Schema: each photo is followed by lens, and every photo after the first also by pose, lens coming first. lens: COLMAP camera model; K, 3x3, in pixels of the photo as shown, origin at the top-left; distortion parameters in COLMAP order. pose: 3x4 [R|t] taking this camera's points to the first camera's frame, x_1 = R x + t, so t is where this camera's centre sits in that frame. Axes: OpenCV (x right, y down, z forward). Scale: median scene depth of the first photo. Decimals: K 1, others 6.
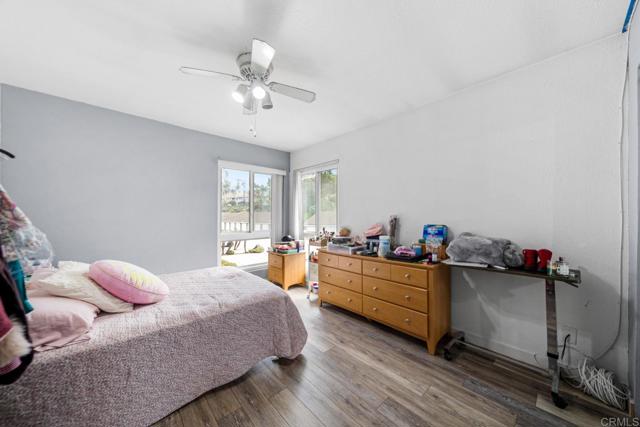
lens RADIAL K [[223.1, 0, 325.0], [0, 223.1, 214.3], [0, 0, 1]] dist [-0.000827, -0.000164]
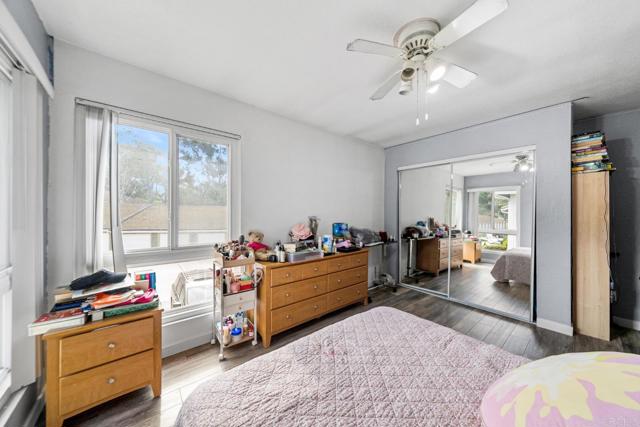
lens RADIAL K [[223.1, 0, 325.0], [0, 223.1, 214.3], [0, 0, 1]] dist [-0.000827, -0.000164]
pose [[0.026508, -0.001047, 0.999648, -0.878843], [-0.012501, 0.999921, 0.001379, -0.010372], [-0.999570, -0.012533, 0.026493, 1.007201]]
